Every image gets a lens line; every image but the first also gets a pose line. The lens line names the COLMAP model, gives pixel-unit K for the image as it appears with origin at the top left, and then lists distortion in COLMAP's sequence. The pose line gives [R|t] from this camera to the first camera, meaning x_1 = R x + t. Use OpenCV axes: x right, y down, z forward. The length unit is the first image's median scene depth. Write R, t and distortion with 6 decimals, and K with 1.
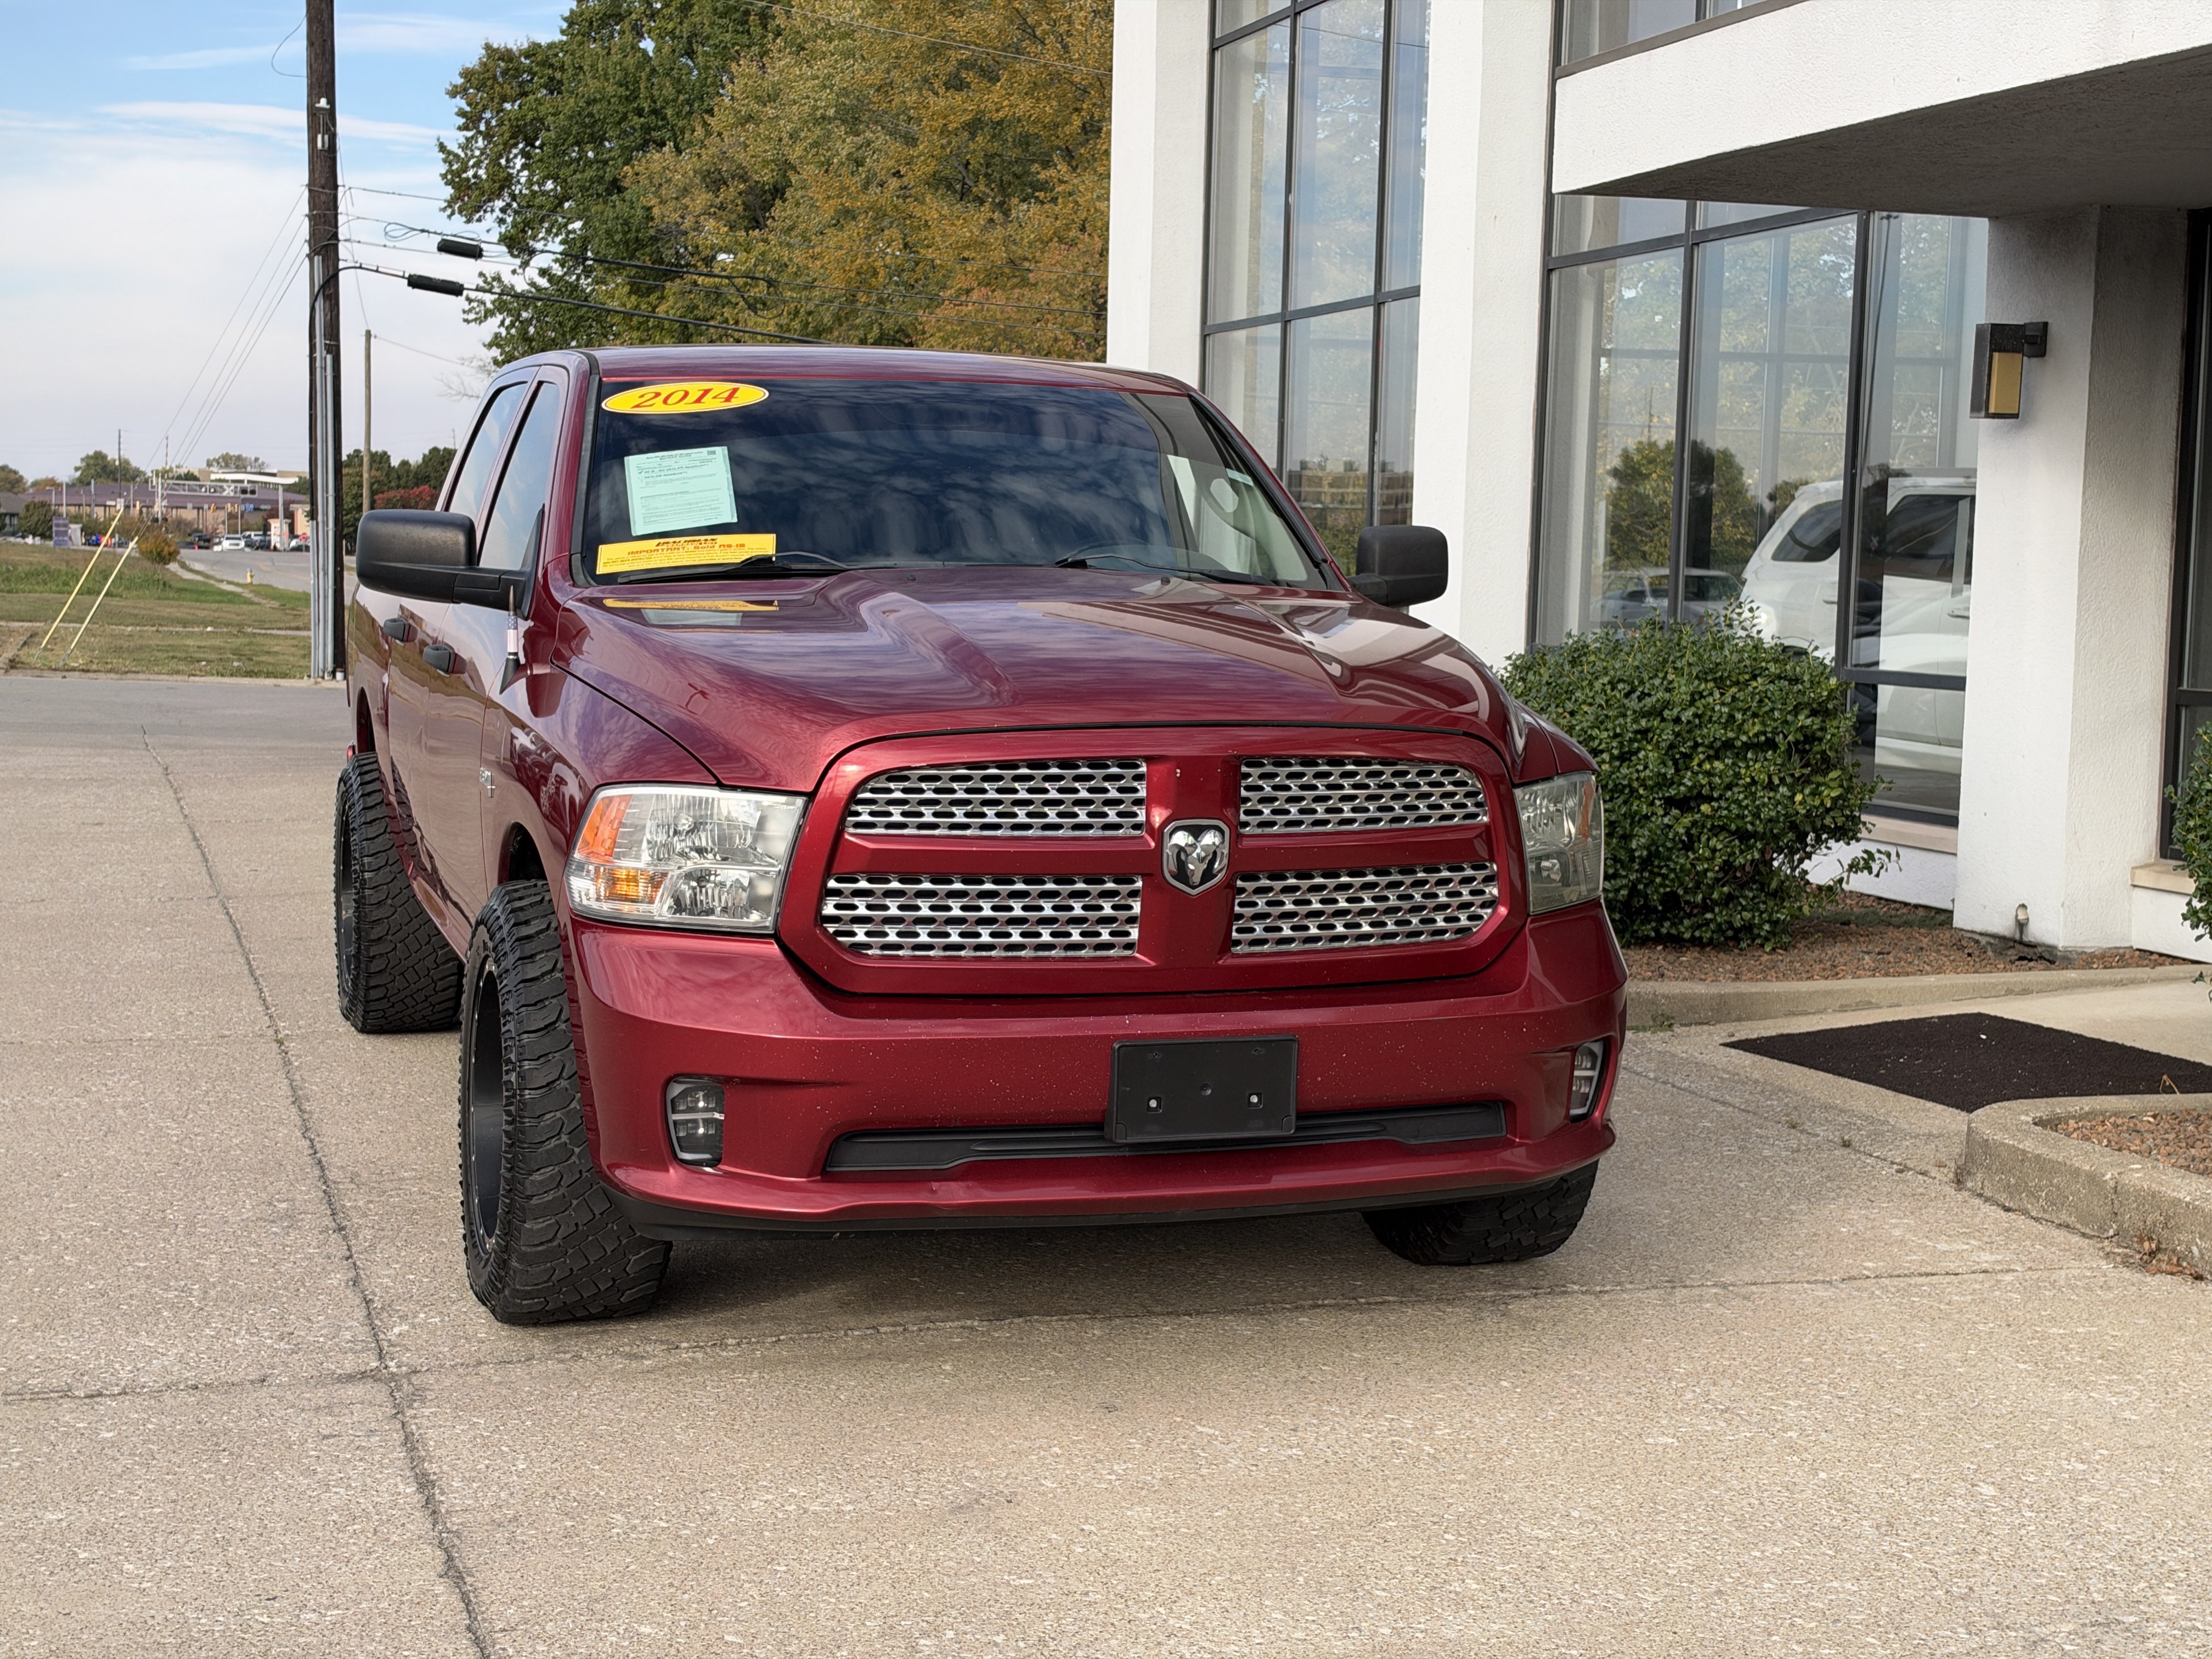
lens RADIAL K [[3186.6, 0, 1106.0], [0, 3186.6, 829.5], [0, 0, 1]] dist [0.301056, -0.900407]
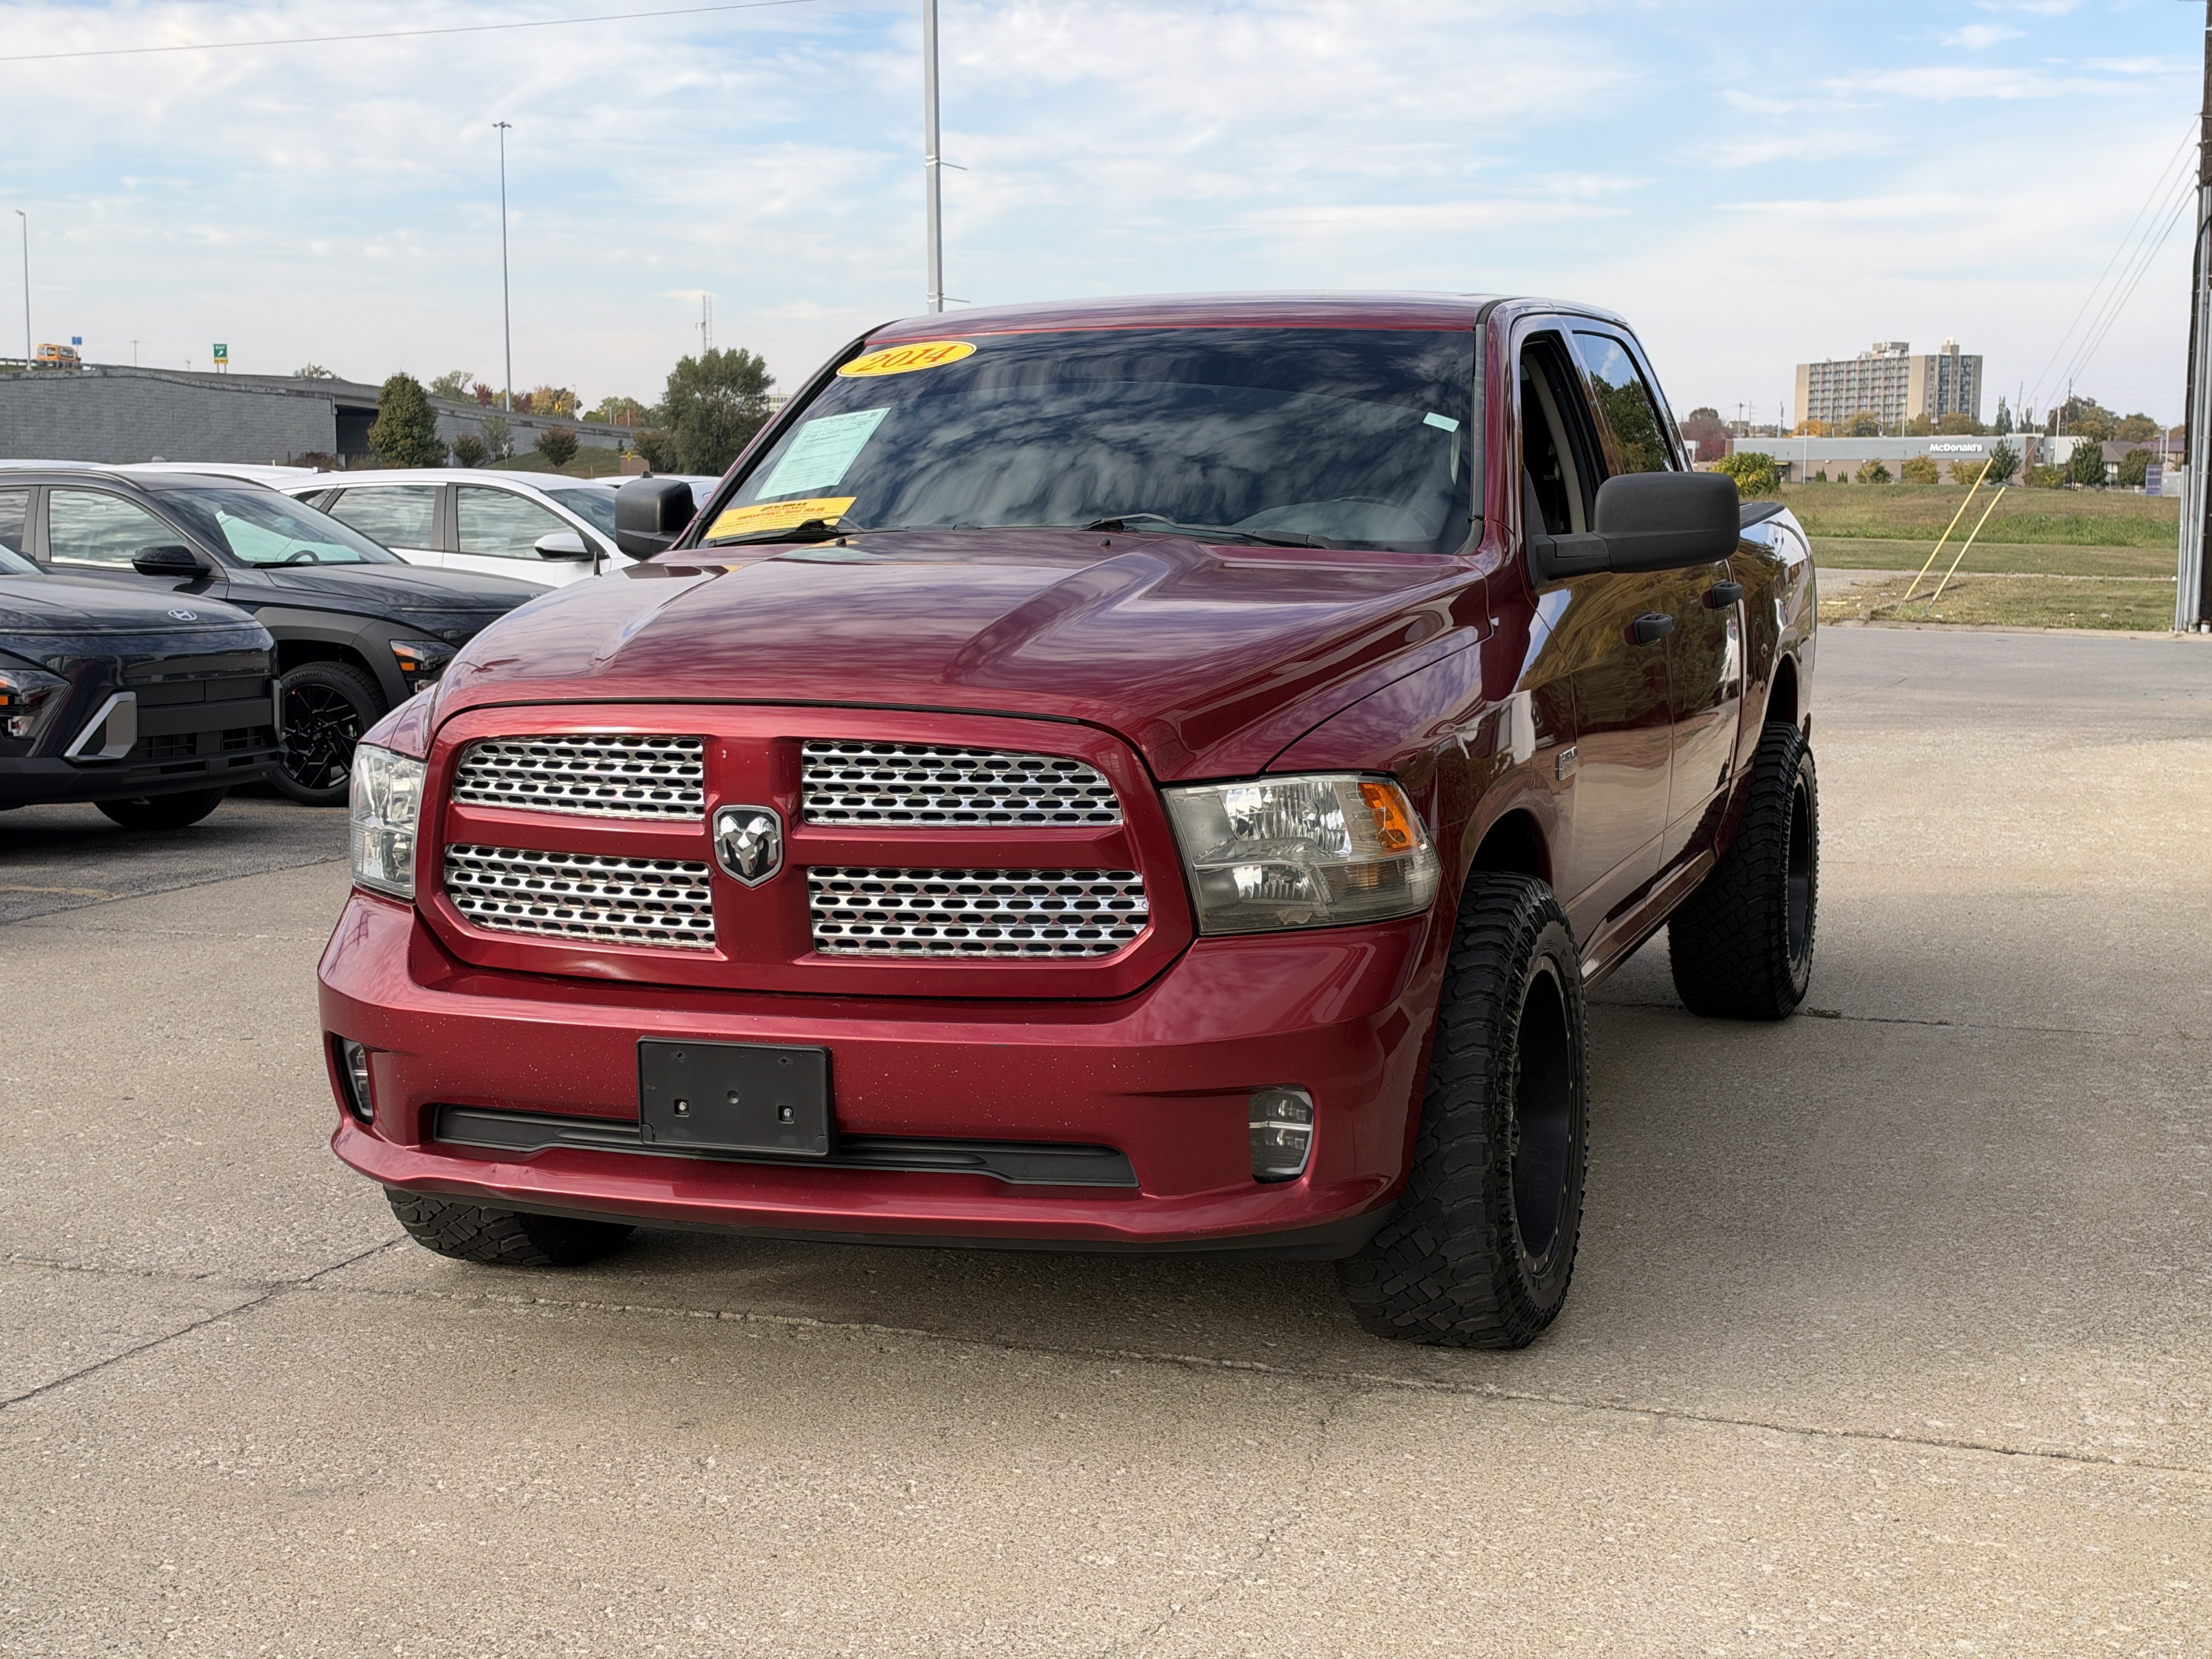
lens RADIAL K [[3198.3, 0, 1106.0], [0, 3198.3, 829.5], [0, 0, 1]] dist [0.312714, -0.989823]
pose [[0.799043, 0.050301, -0.599166, 0.370863], [-0.040978, 0.998733, 0.029197, -0.015262], [0.599876, 0.001223, 0.800092, 0.175834]]
